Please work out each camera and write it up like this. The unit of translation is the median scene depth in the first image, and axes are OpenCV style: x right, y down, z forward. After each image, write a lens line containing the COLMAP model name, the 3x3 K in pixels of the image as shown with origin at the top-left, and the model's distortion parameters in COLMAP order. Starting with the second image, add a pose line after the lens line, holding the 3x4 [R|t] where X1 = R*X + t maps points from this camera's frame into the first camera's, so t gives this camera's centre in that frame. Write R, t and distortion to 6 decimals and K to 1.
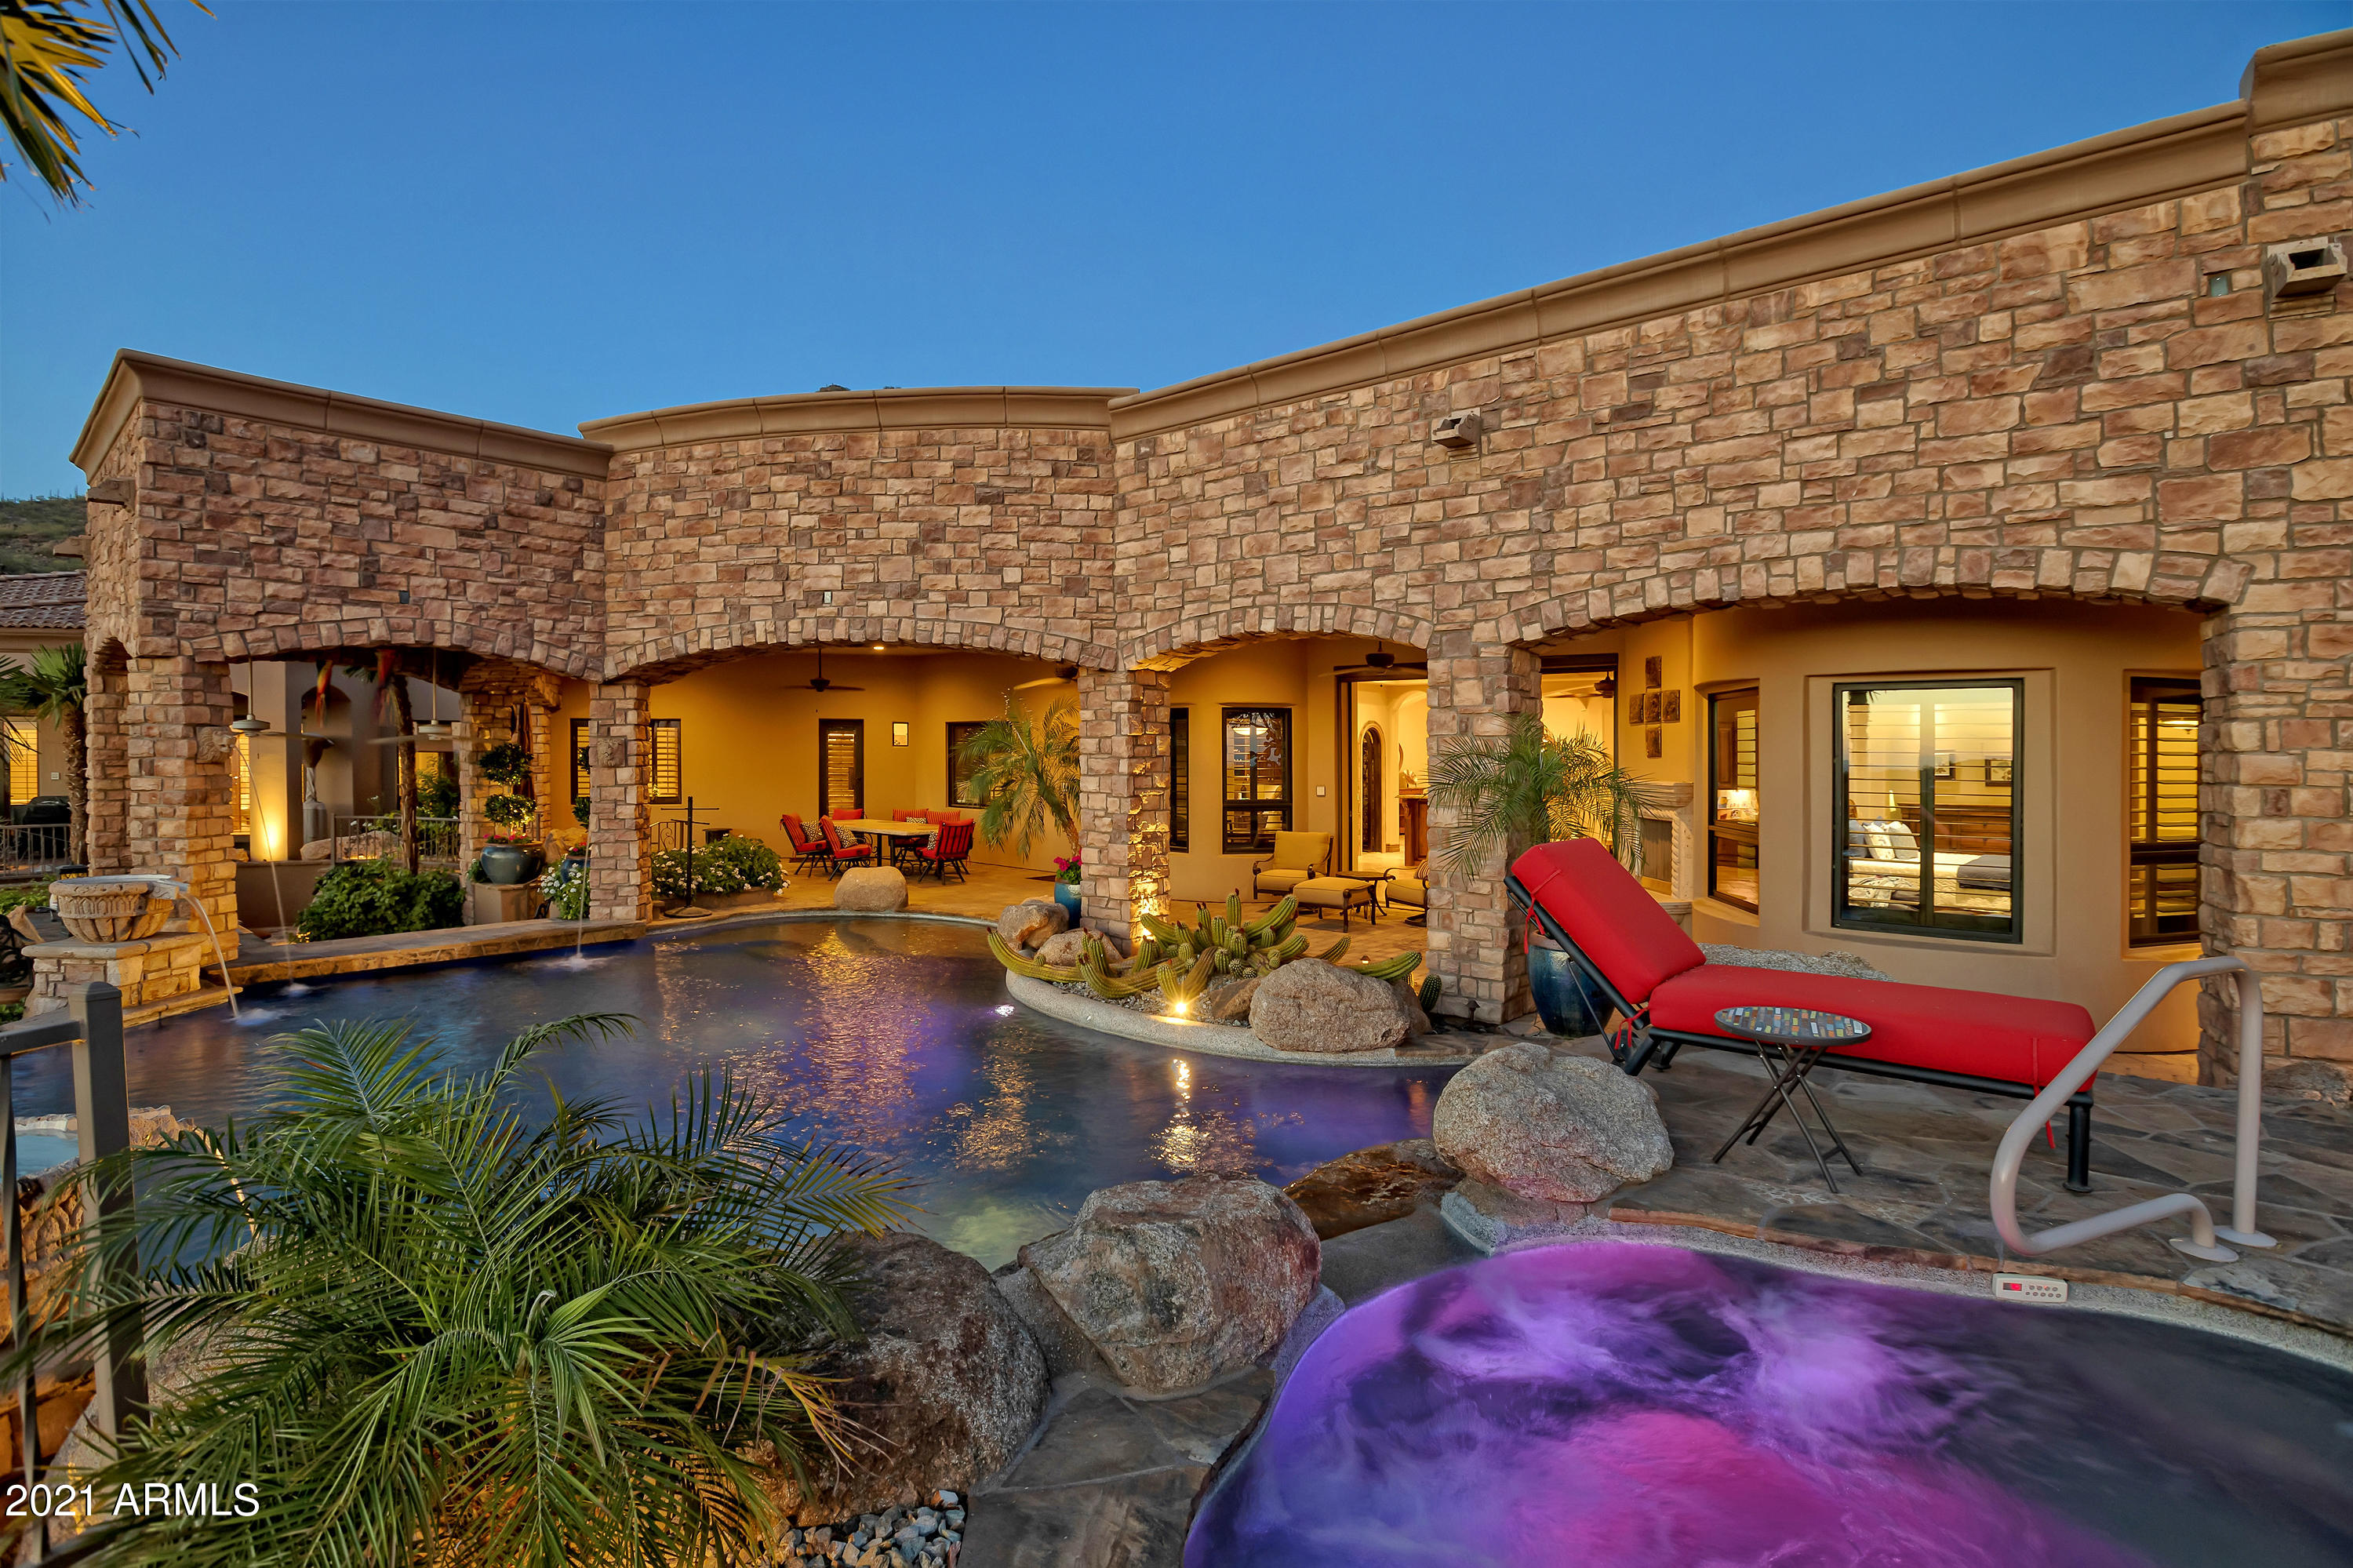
lens RADIAL K [[1113.2, 0, 1169.1], [0, 1113.2, 760.2], [0, 0, 1]] dist [-0.076172, 0.034845]
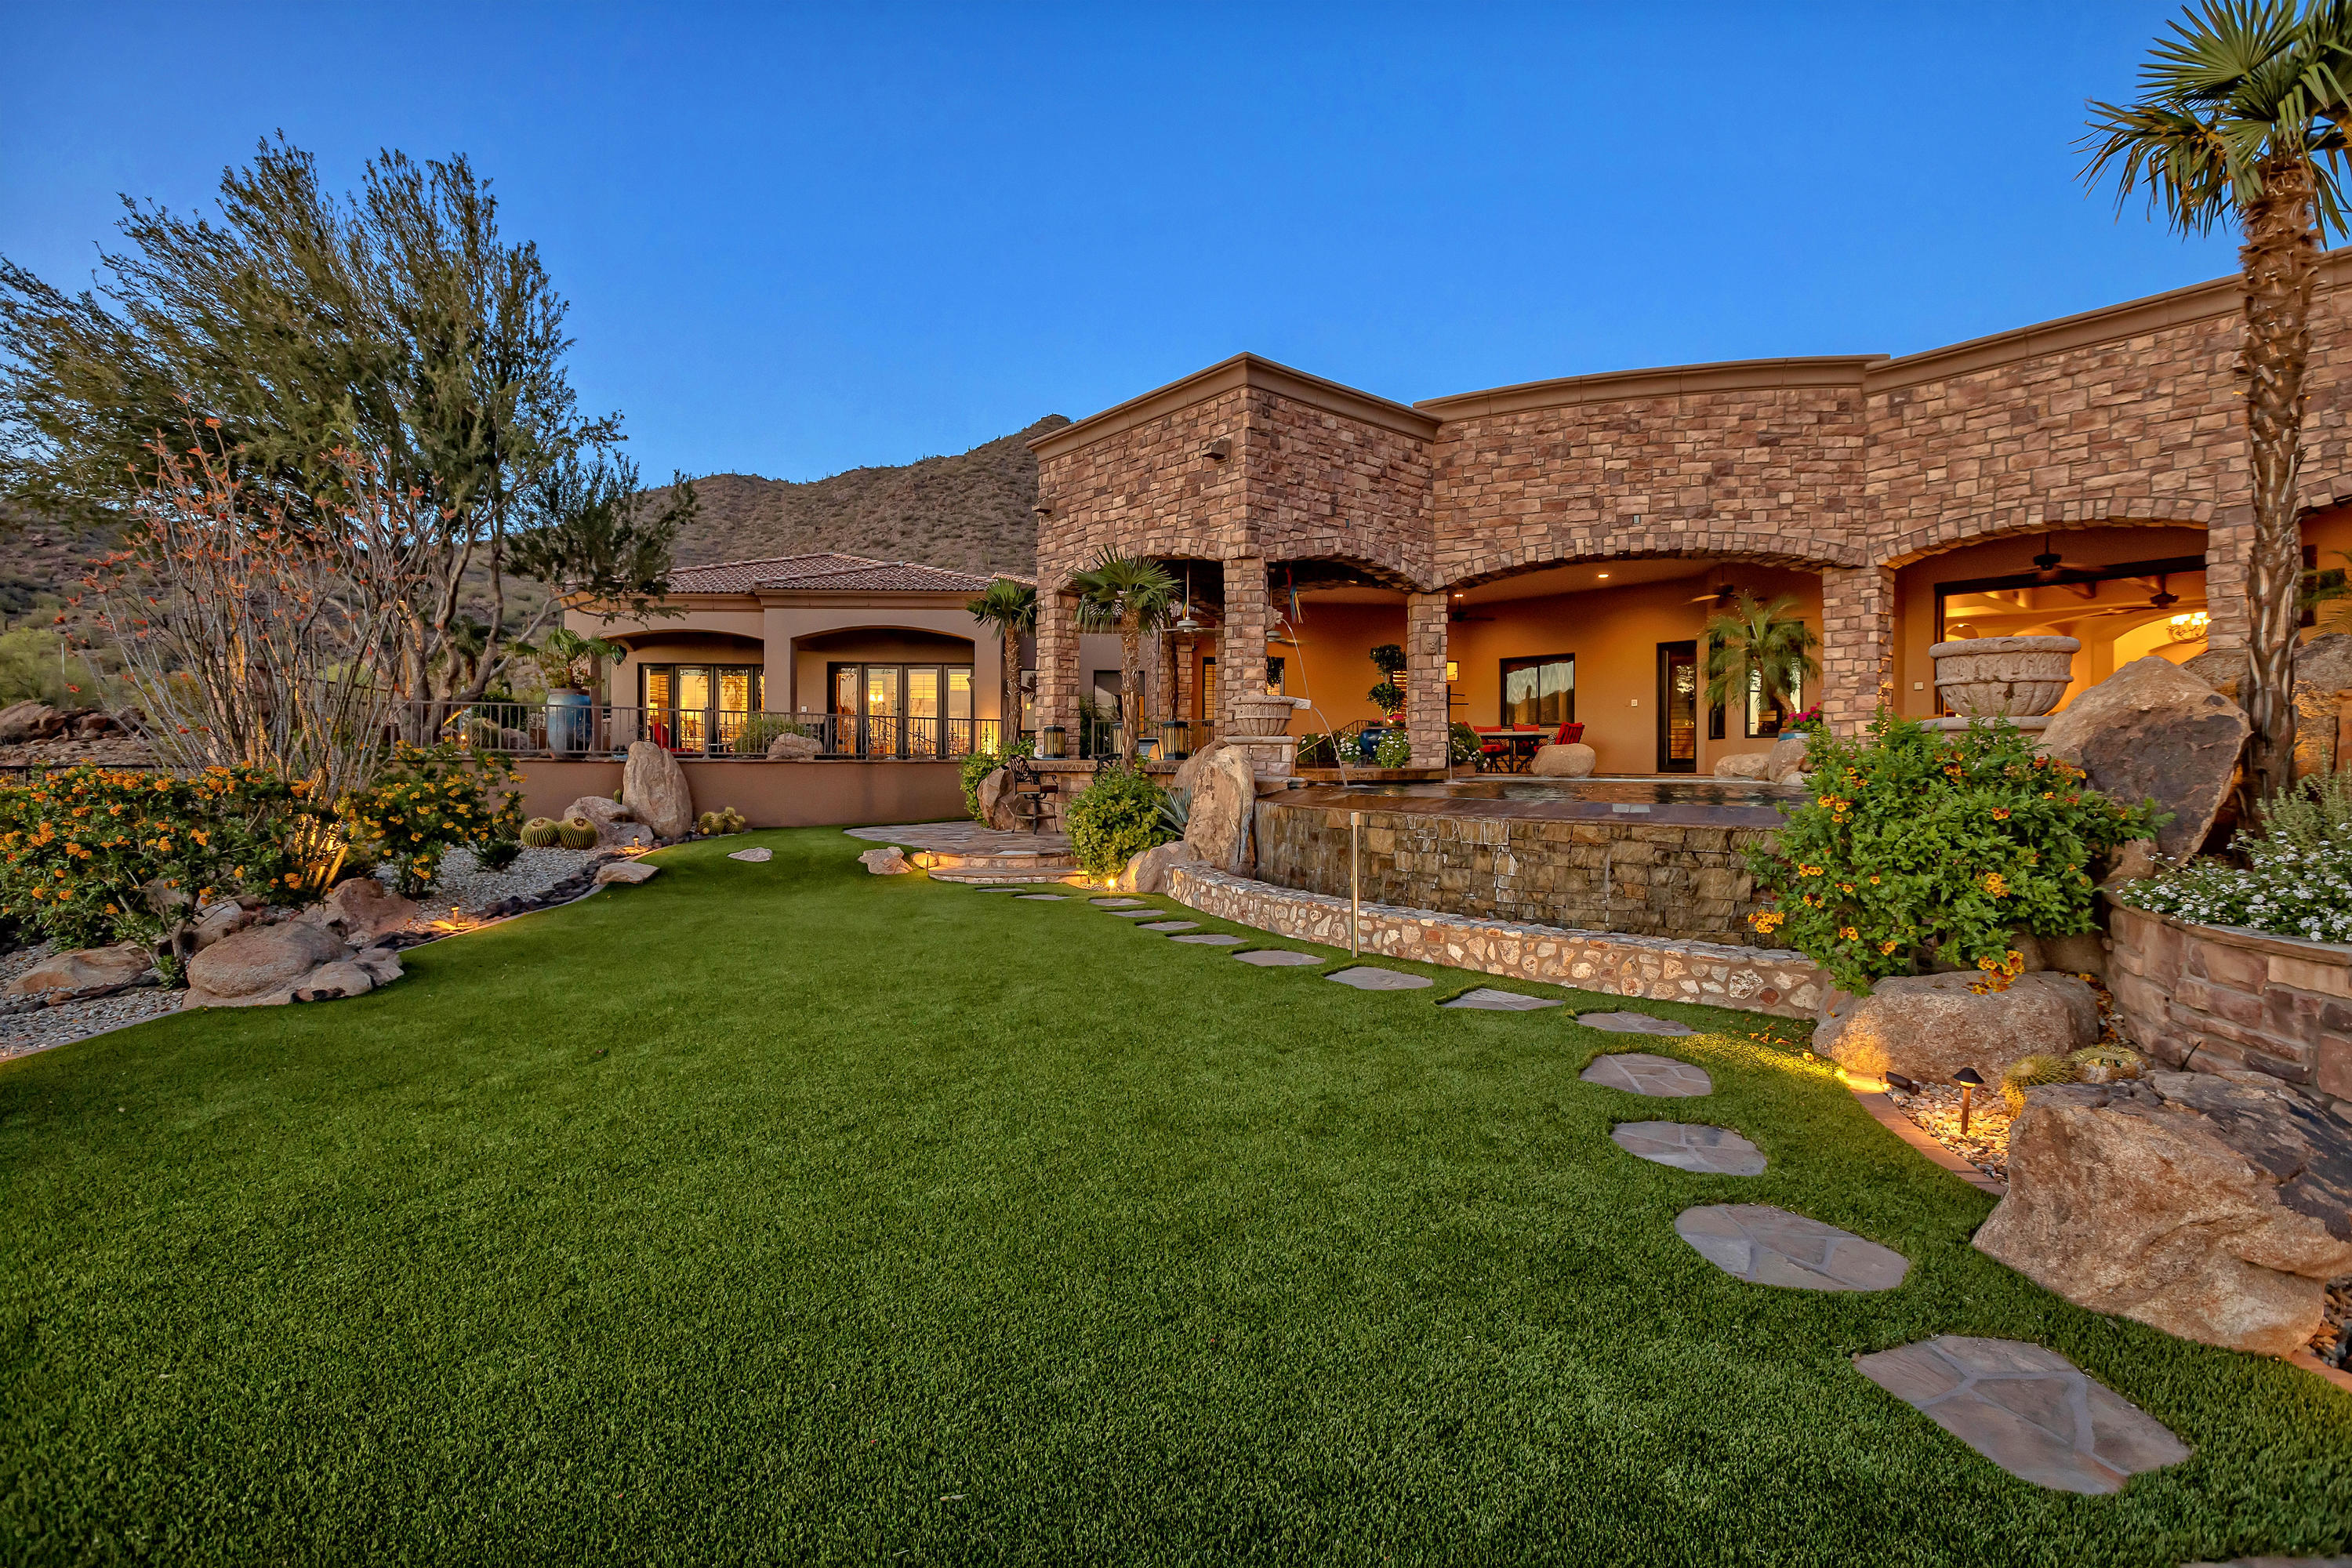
lens RADIAL K [[1120.5, 0, 1176.0], [0, 1120.5, 784.0], [0, 0, 1]] dist [-0.001598, 0.001607]
pose [[0.986058, 0.002578, -0.166384, -0.651738], [-0.002107, 0.999993, 0.003008, 0.182908], [0.166391, -0.002615, 0.986056, -0.485382]]
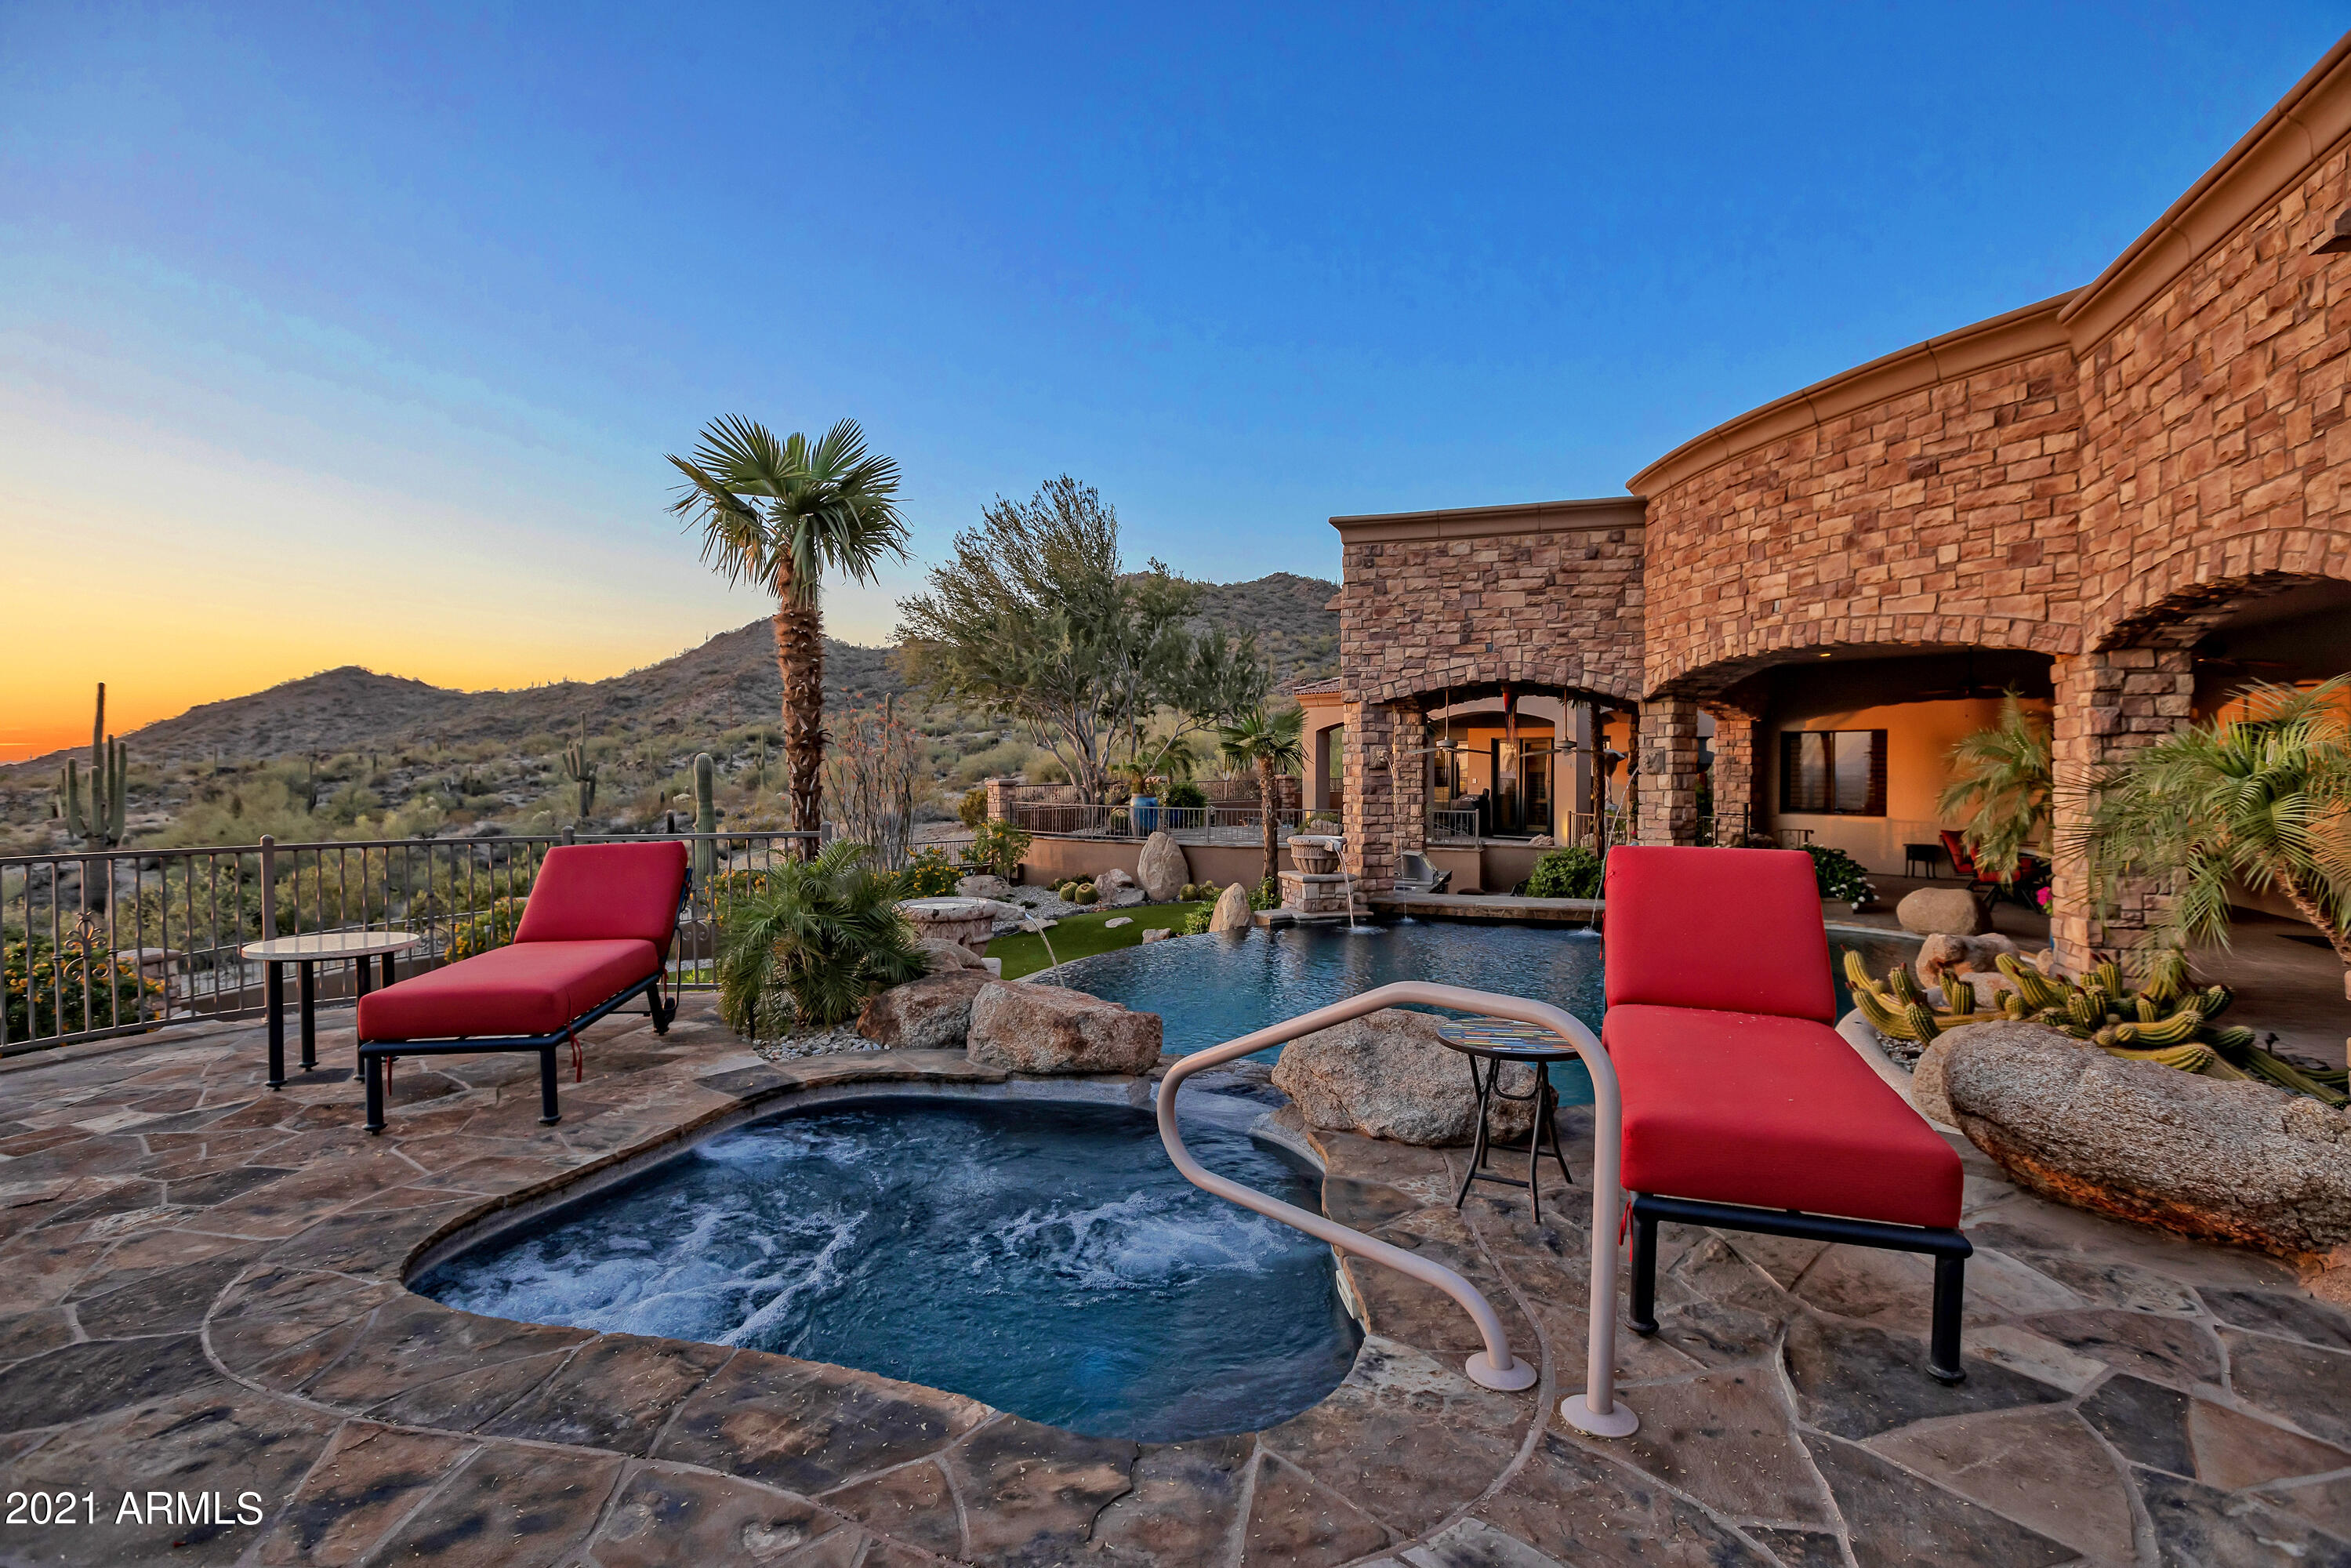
lens RADIAL K [[1108.9, 0, 1208.4], [0, 1108.9, 787.4], [0, 0, 1]] dist [-0.033552, 0.000986]
pose [[0.366400, 0.017087, -0.930301, 0.442790], [-0.007157, 0.999854, 0.015546, 0.006613], [0.930430, 0.000963, 0.366469, 0.149897]]
